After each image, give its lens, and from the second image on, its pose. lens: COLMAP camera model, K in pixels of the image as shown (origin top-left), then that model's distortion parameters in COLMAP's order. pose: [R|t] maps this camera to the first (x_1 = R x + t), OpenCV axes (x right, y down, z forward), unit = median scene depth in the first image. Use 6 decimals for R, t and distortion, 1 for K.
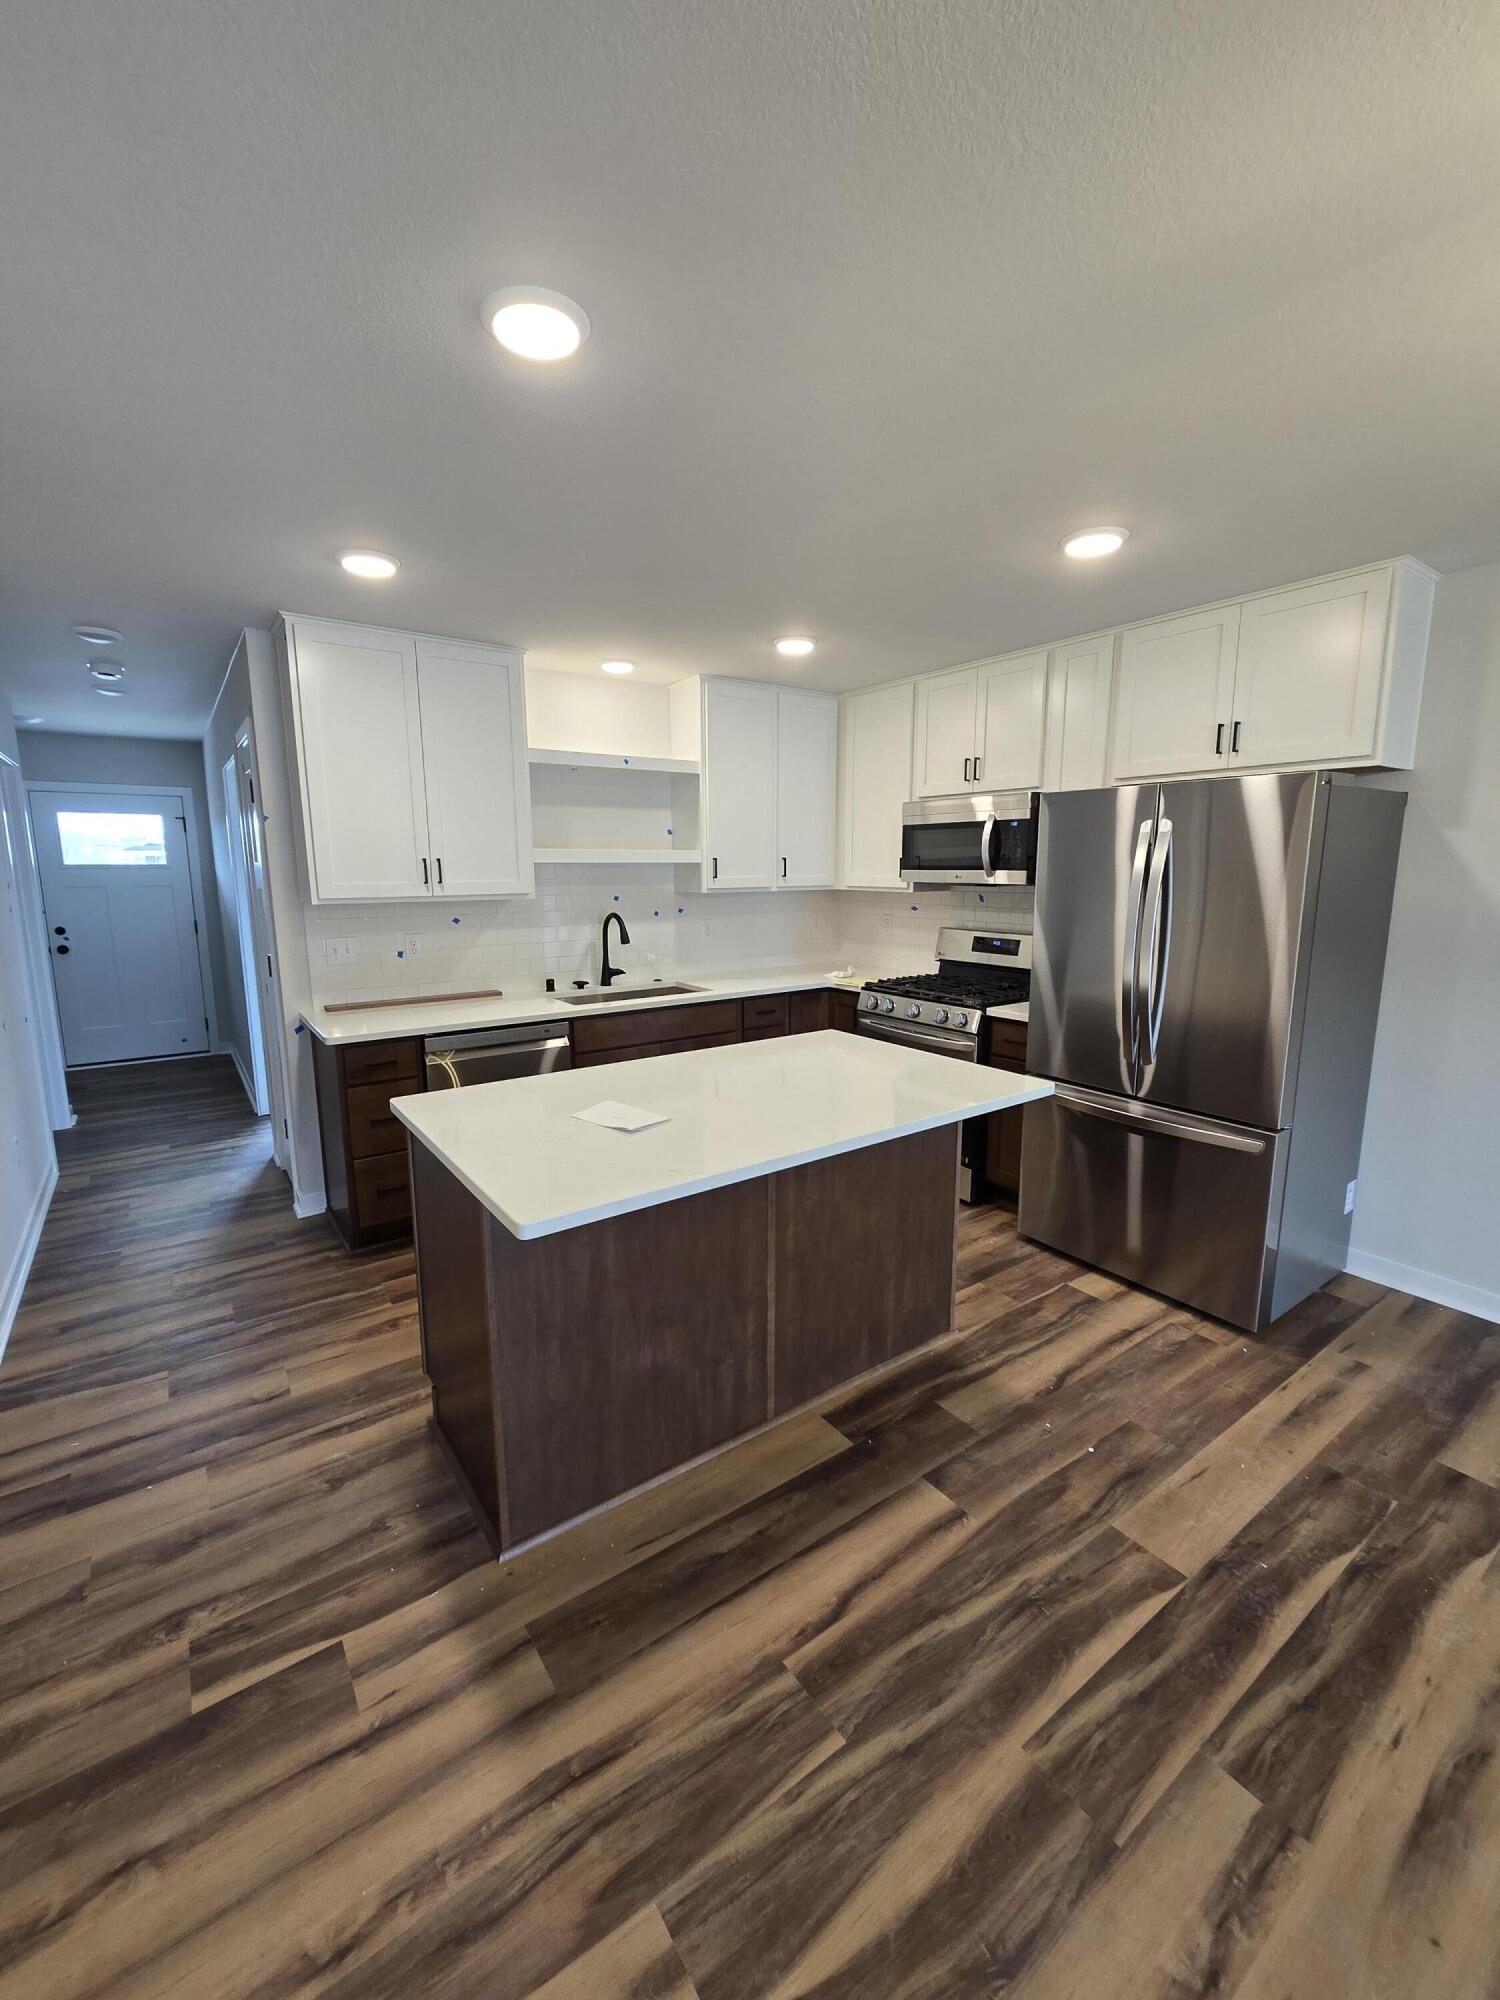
lens RADIAL K [[814.5, 0, 747.4], [0, 814.5, 1007.5], [0, 0, 1]] dist [0.001073, 0.000373]
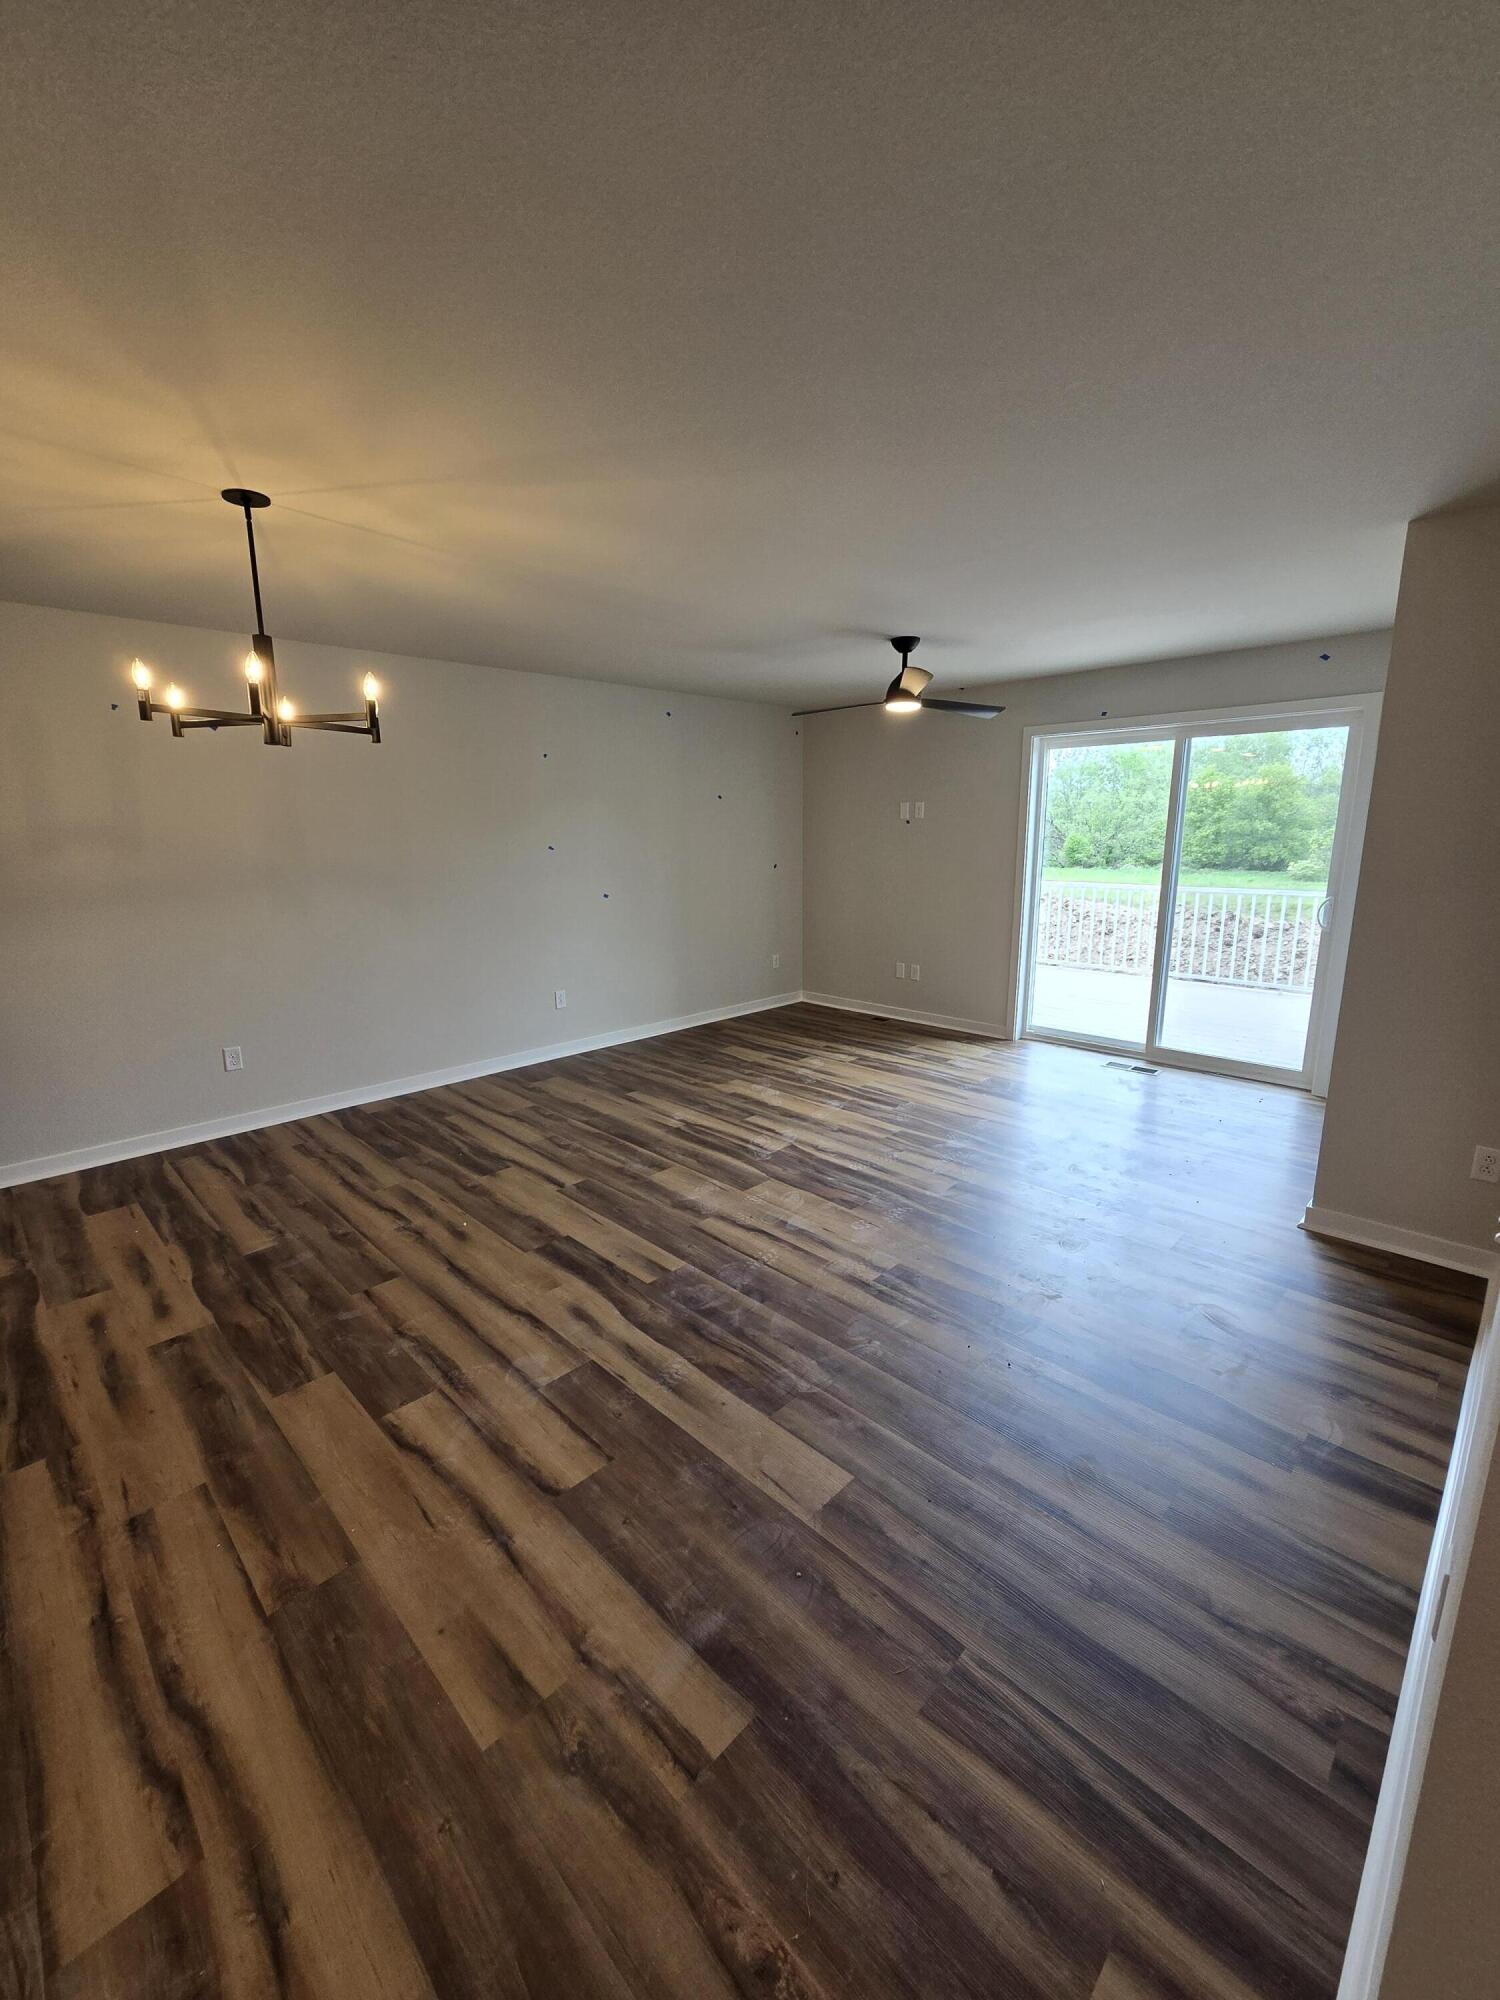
lens RADIAL K [[814.5, 0, 748.4], [0, 814.5, 999.9], [0, 0, 1]] dist [0.001073, 0.000373]
pose [[-0.168336, -0.198643, 0.965507, -0.876665], [0.168767, 0.959214, 0.226773, 0.030779], [-0.971175, 0.201119, -0.127946, -0.248979]]
